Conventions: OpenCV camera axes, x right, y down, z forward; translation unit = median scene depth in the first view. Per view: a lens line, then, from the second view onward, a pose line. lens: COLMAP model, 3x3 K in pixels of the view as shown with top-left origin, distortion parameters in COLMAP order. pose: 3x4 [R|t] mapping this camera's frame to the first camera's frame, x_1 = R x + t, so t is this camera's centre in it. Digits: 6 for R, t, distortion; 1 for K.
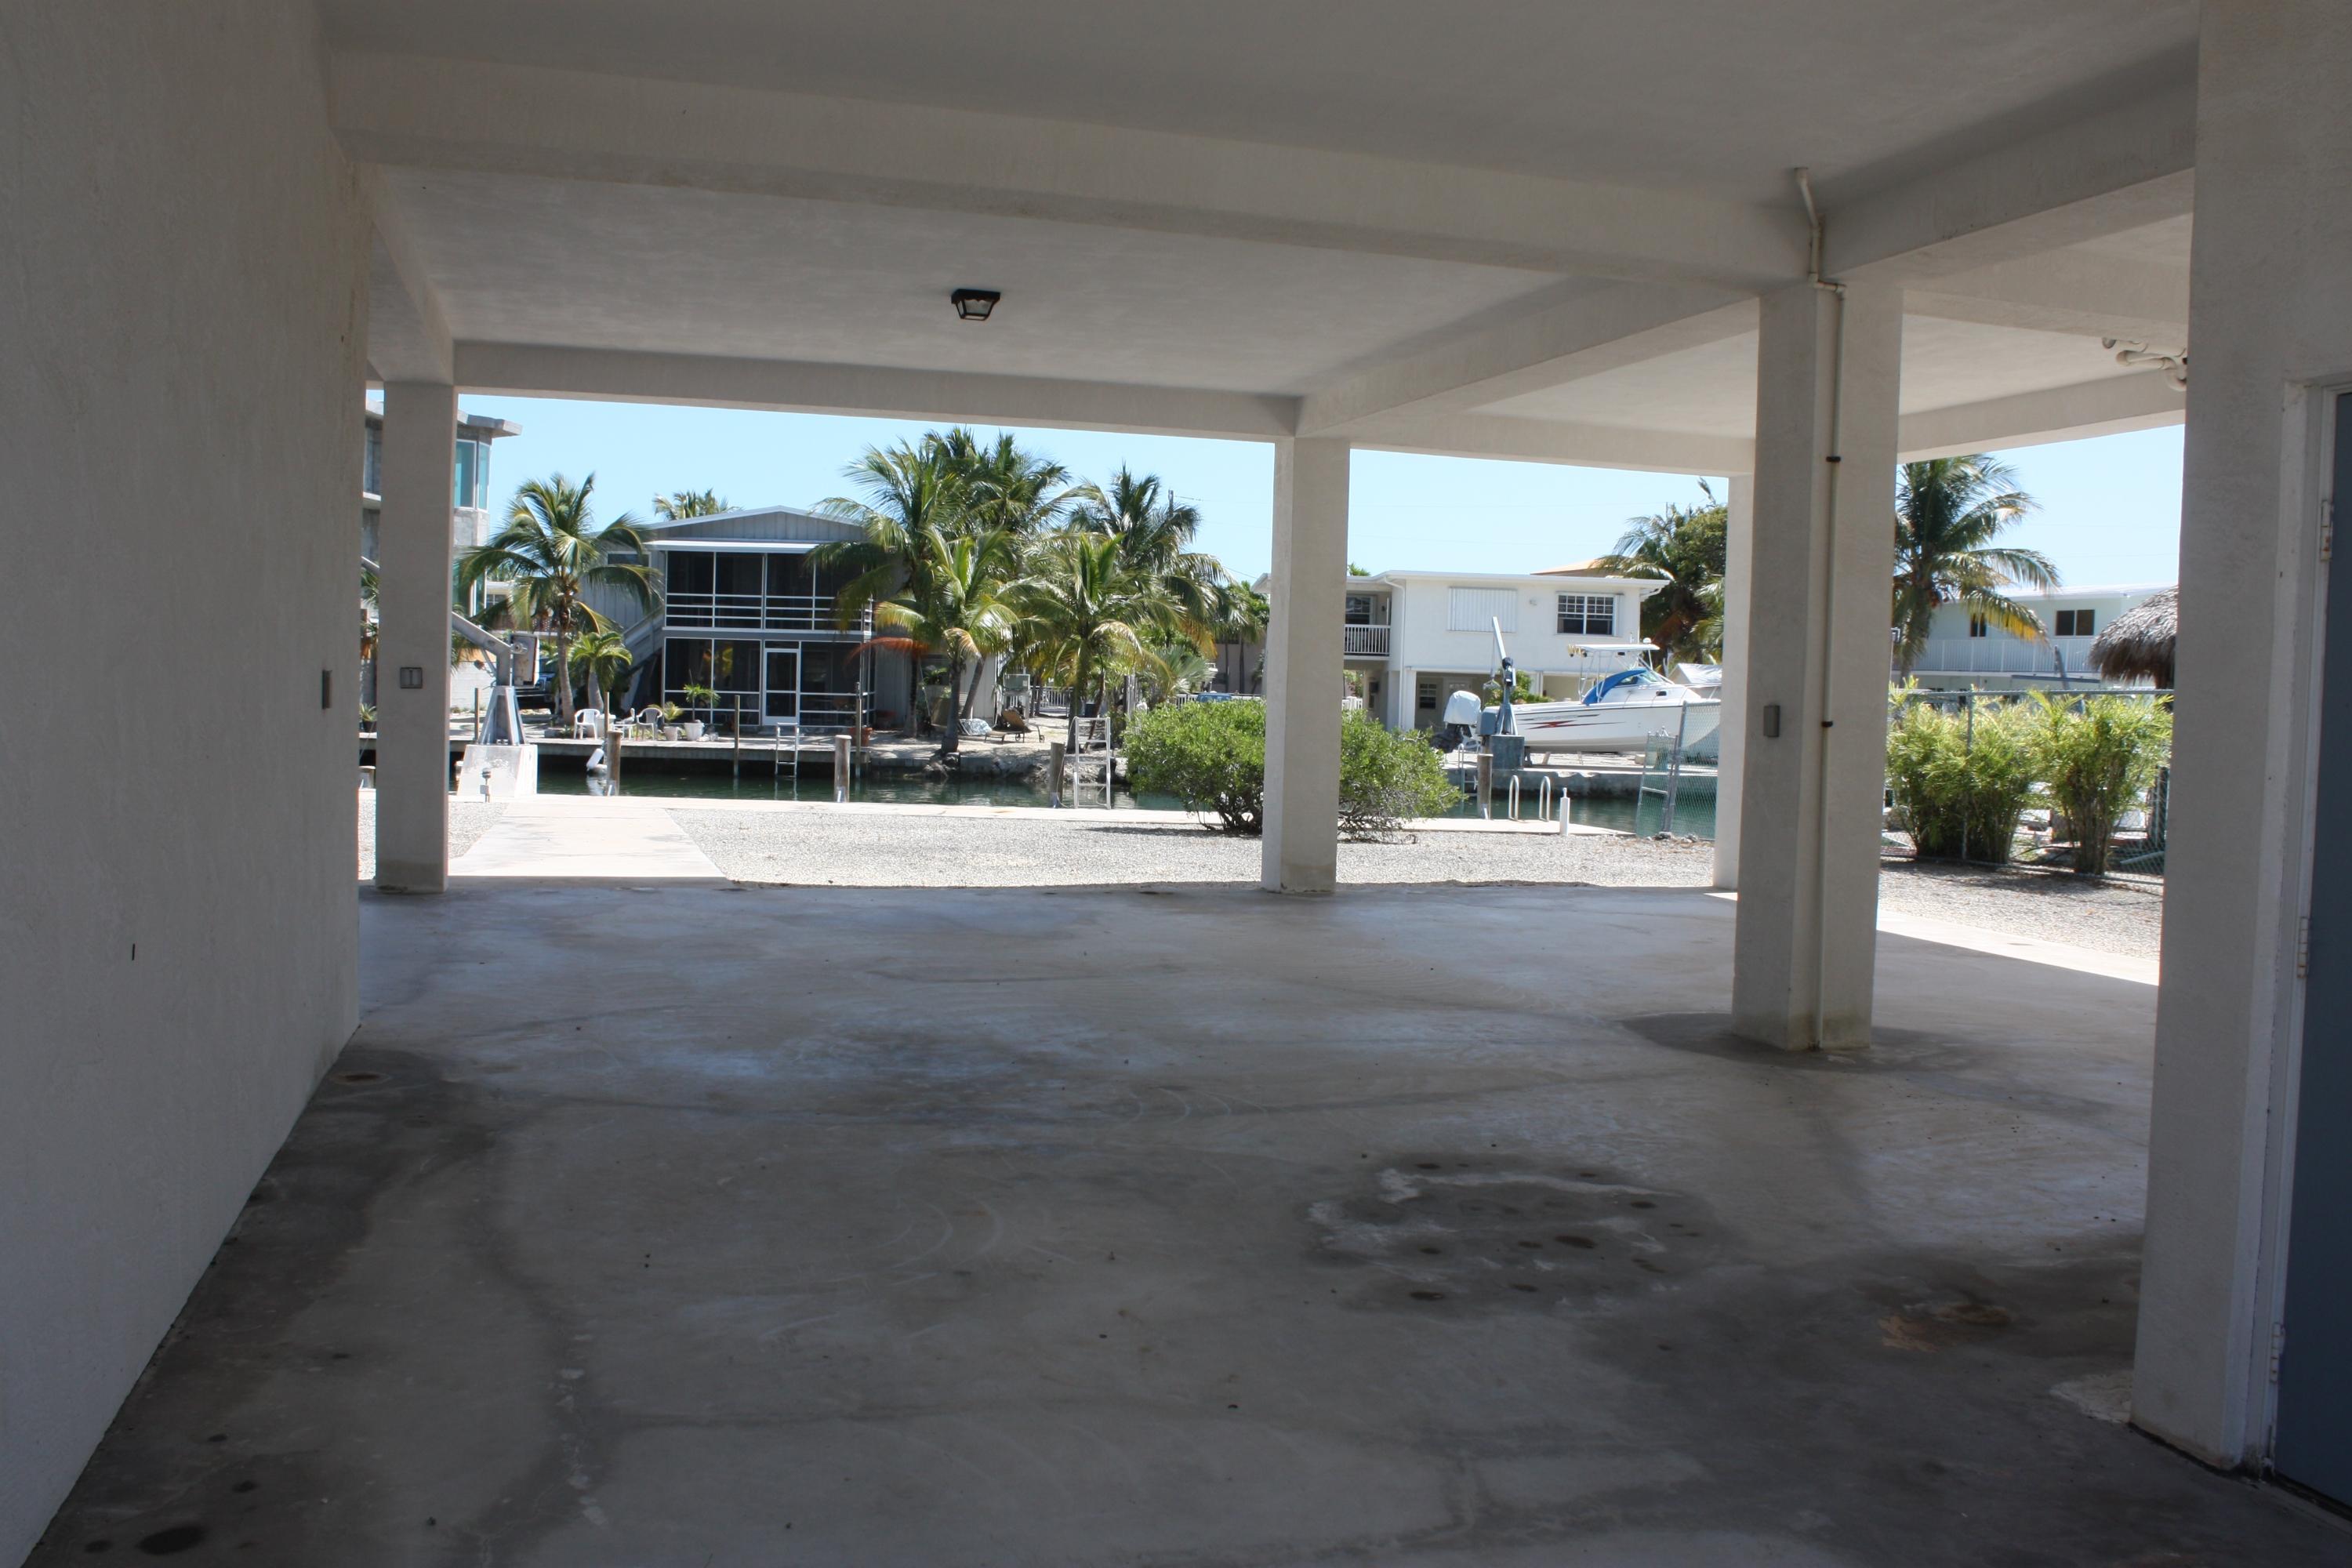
lens RADIAL K [[1995.4, 0, 1176.0], [0, 1995.4, 784.0], [0, 0, 1]] dist [-0.156368, 0.130249]
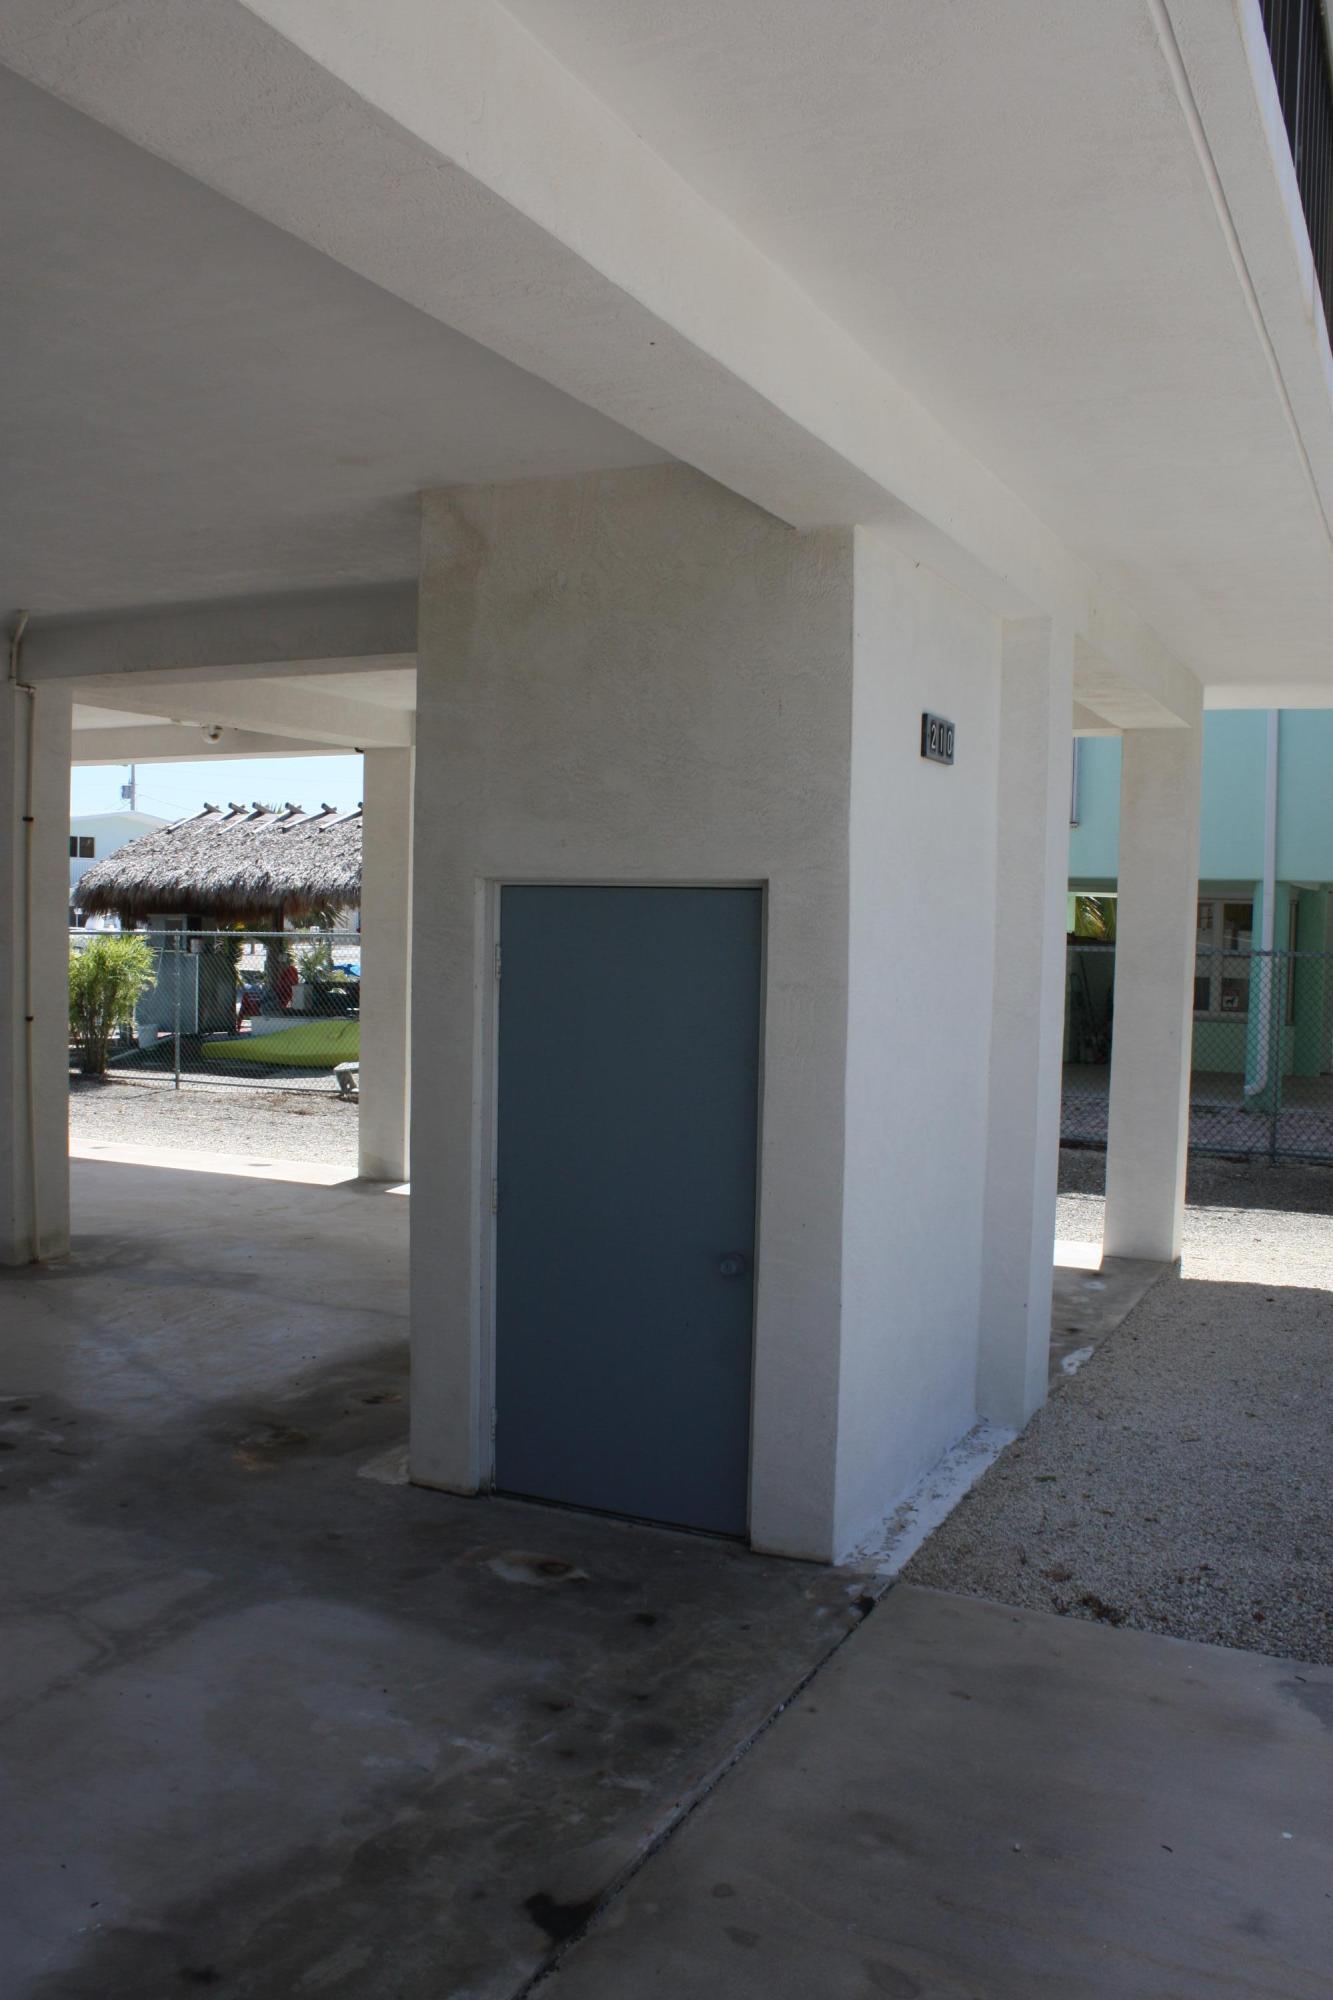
lens RADIAL K [[1696.8, 0, 666.5], [0, 1696.8, 1000.0], [0, 0, 1]] dist [-0.156368, 0.130249]
pose [[0.677907, -0.052056, 0.733302, -0.339842], [0.038603, 0.998634, 0.035205, -0.111479], [-0.734133, 0.004442, 0.678991, -0.136609]]
